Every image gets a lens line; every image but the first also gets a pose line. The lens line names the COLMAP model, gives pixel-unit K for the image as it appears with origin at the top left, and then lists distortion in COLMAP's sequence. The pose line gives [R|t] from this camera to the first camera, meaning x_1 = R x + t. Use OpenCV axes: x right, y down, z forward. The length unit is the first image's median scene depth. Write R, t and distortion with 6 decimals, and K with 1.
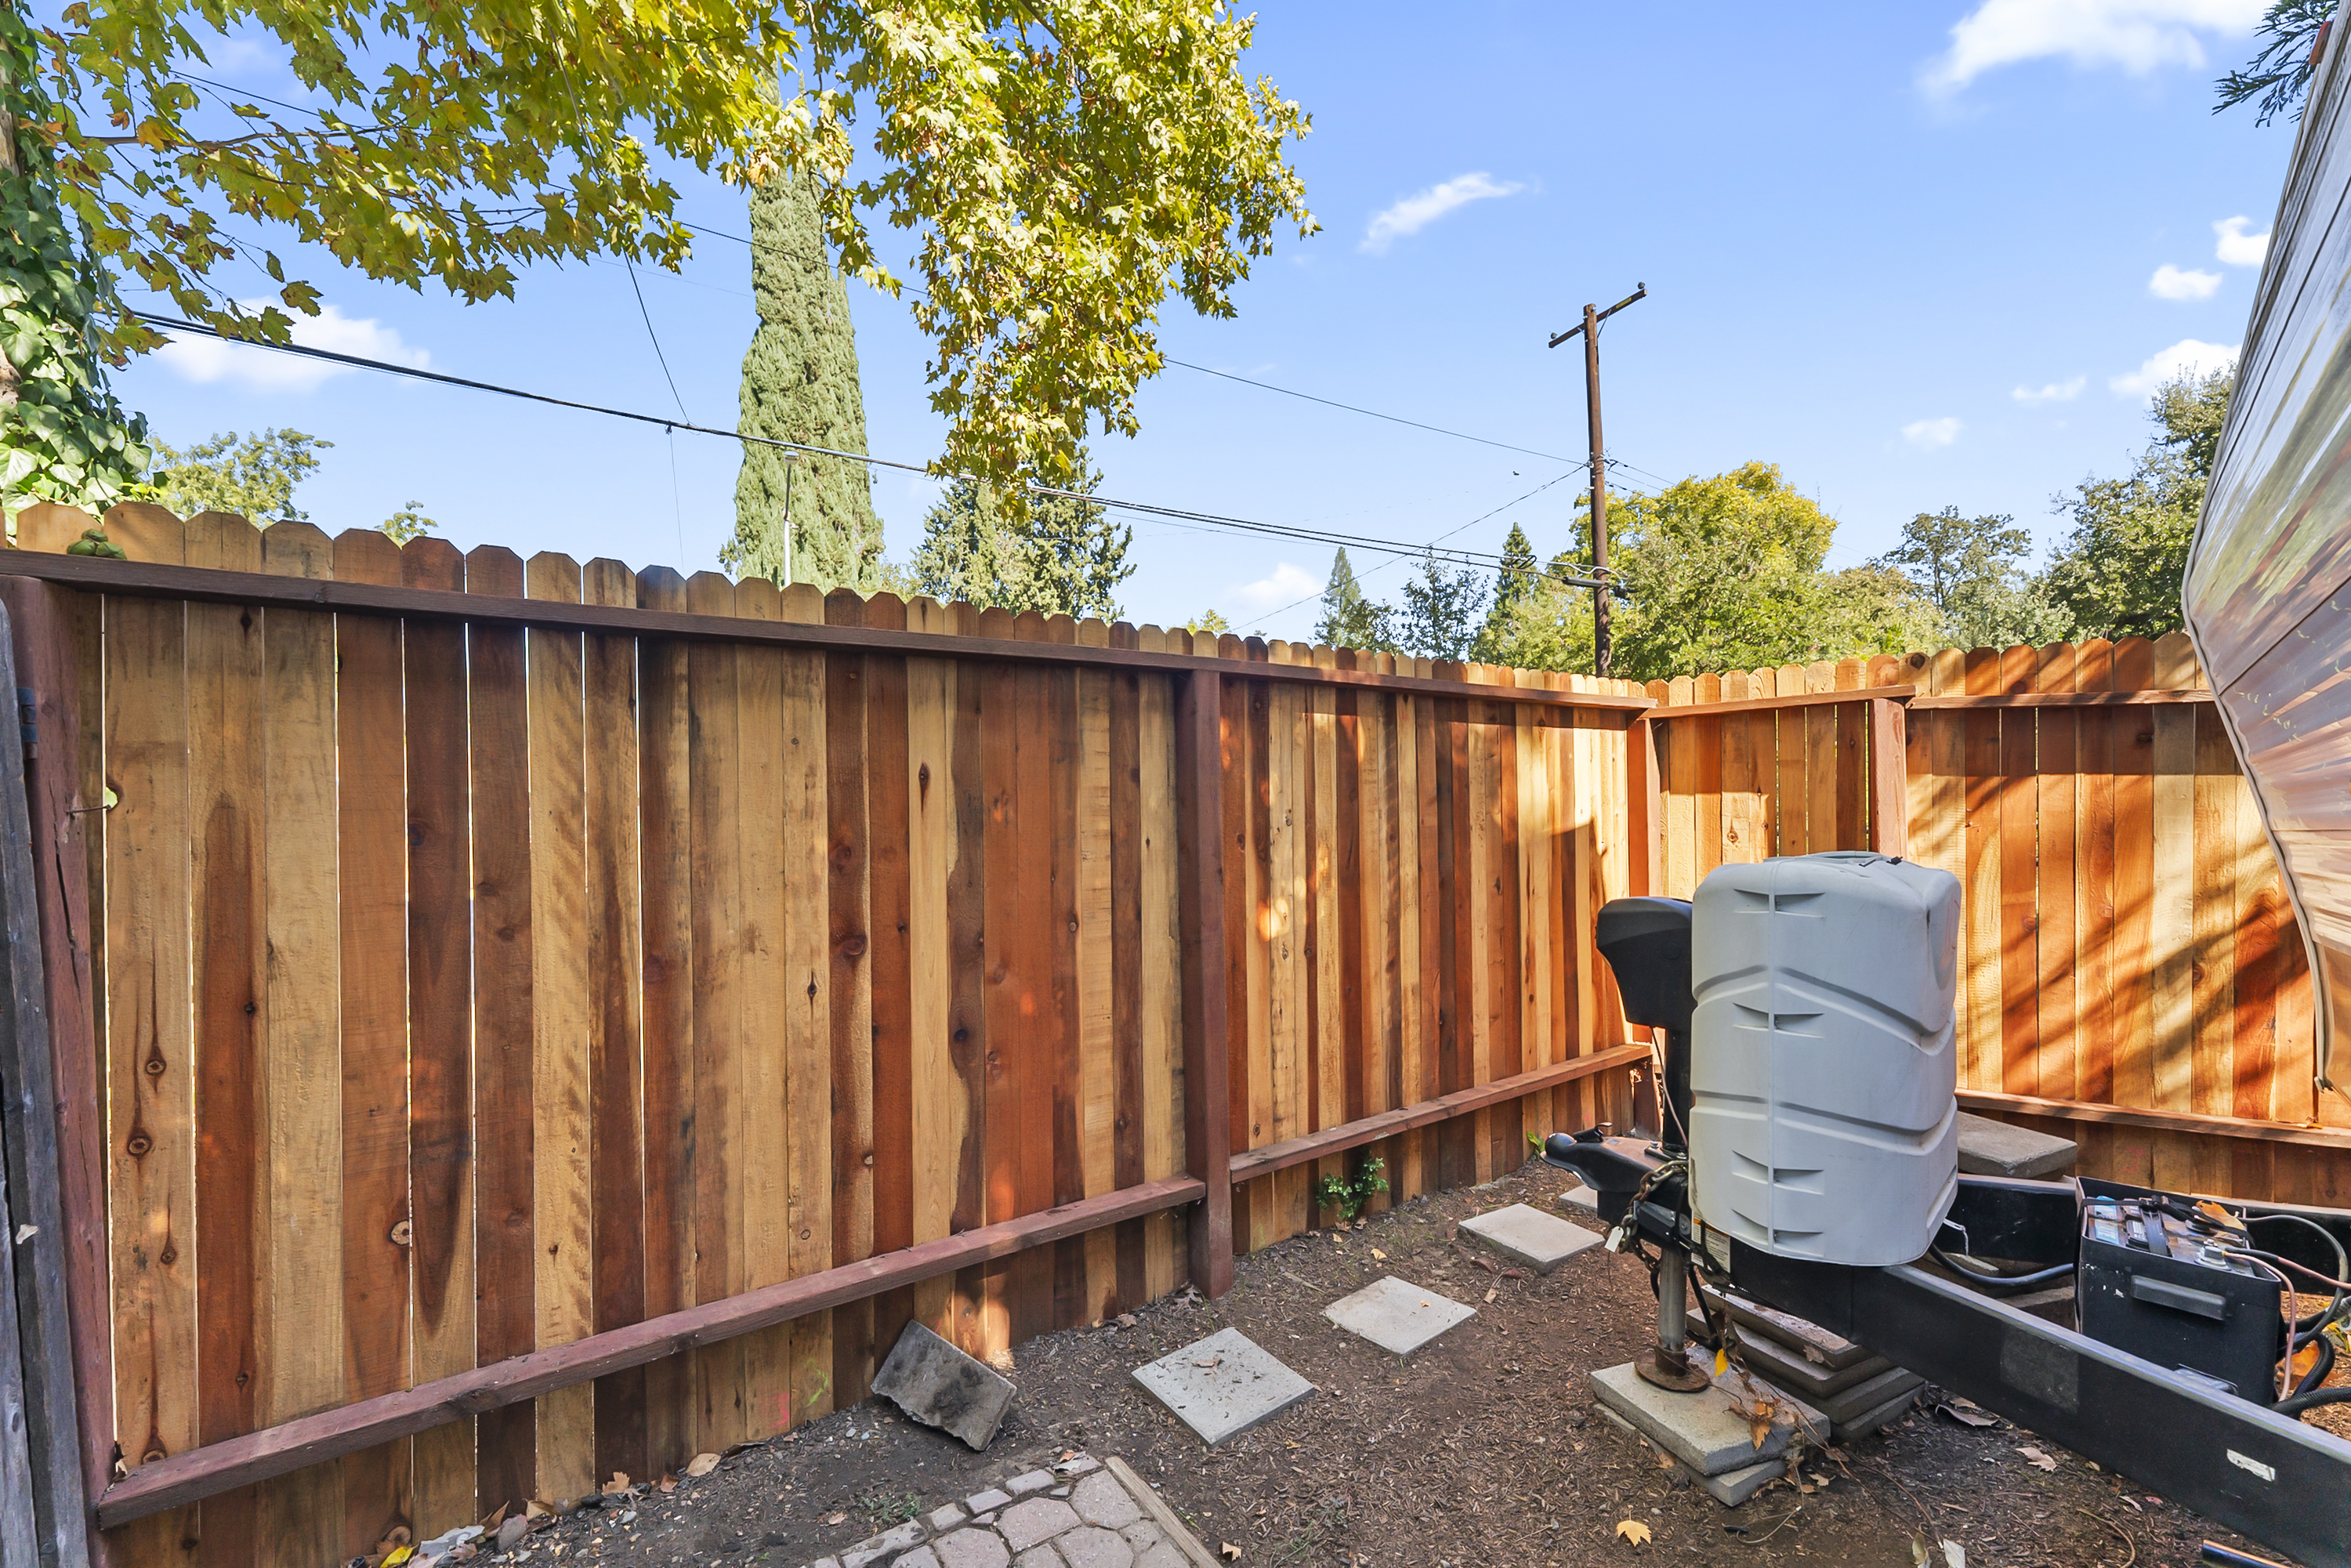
lens RADIAL K [[948.9, 0, 1125.1], [0, 948.9, 820.8], [0, 0, 1]] dist [0.002828, -0.000032]
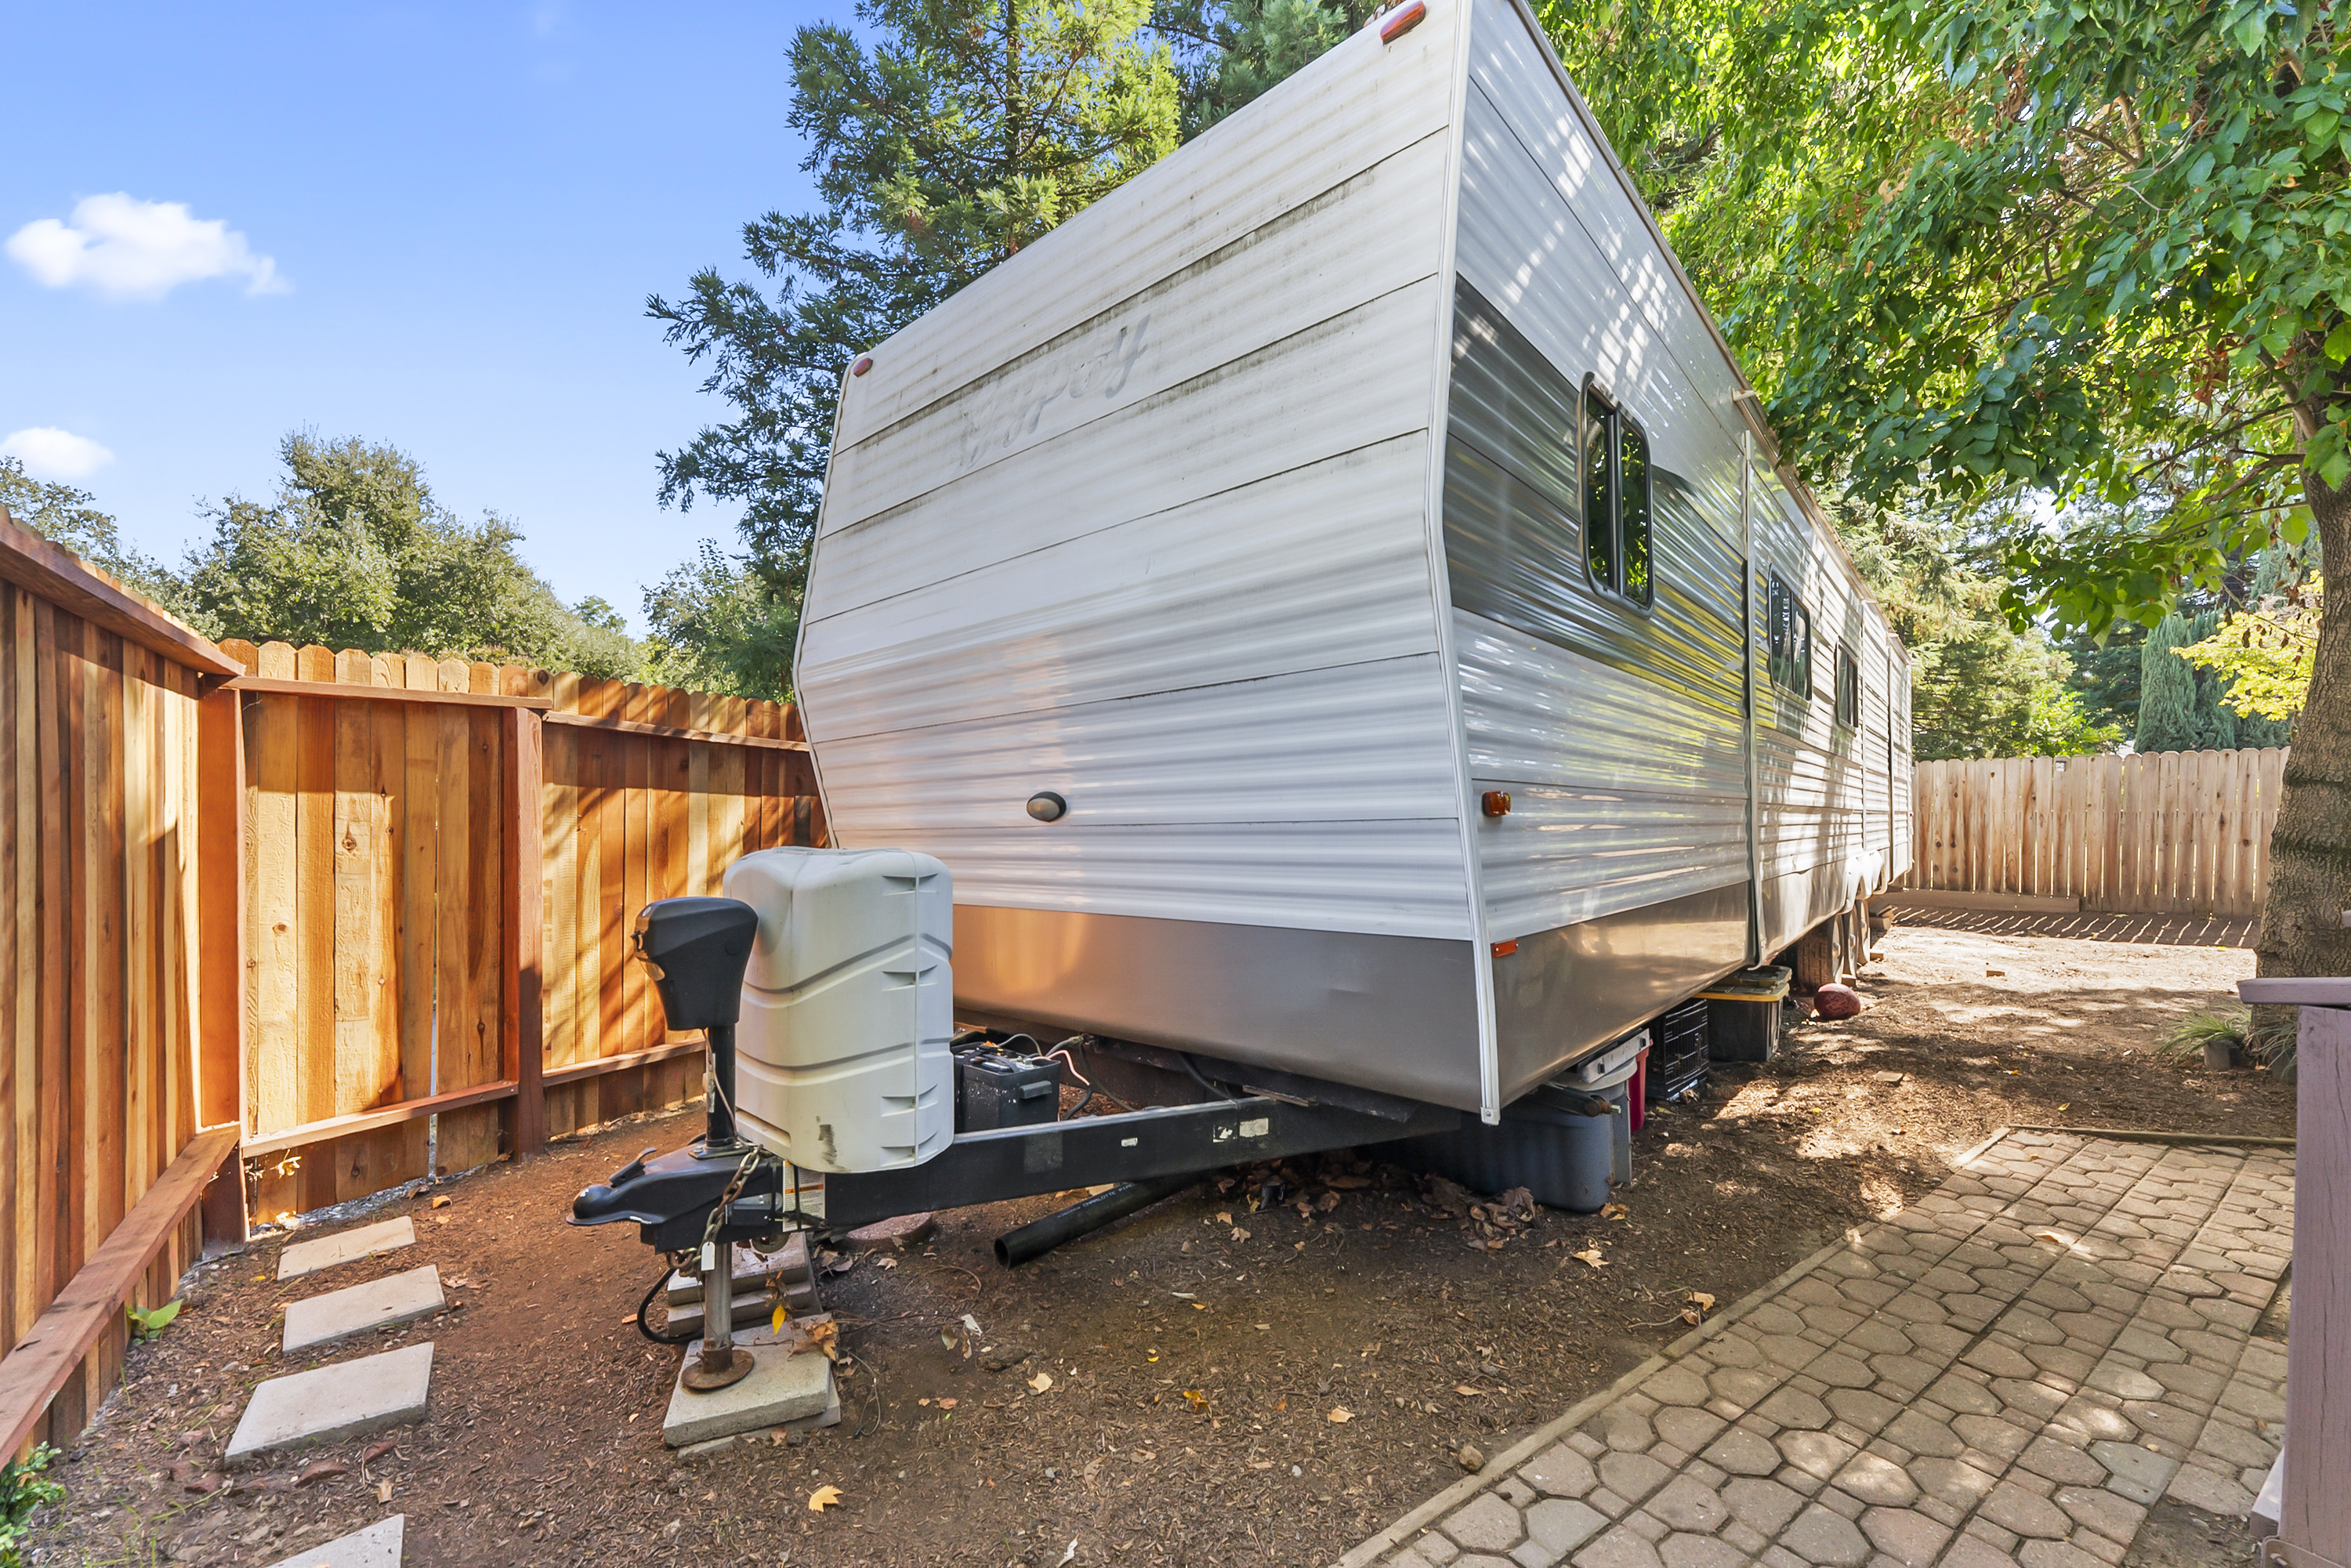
lens RADIAL K [[948.9, 0, 1182.9], [0, 948.9, 792.6], [0, 0, 1]] dist [0.002828, -0.000032]
pose [[-0.056682, 0.040843, 0.997556, -0.284445], [0.002063, 0.999166, -0.040792, 0.008164], [-0.998390, -0.000254, -0.056719, 0.337602]]
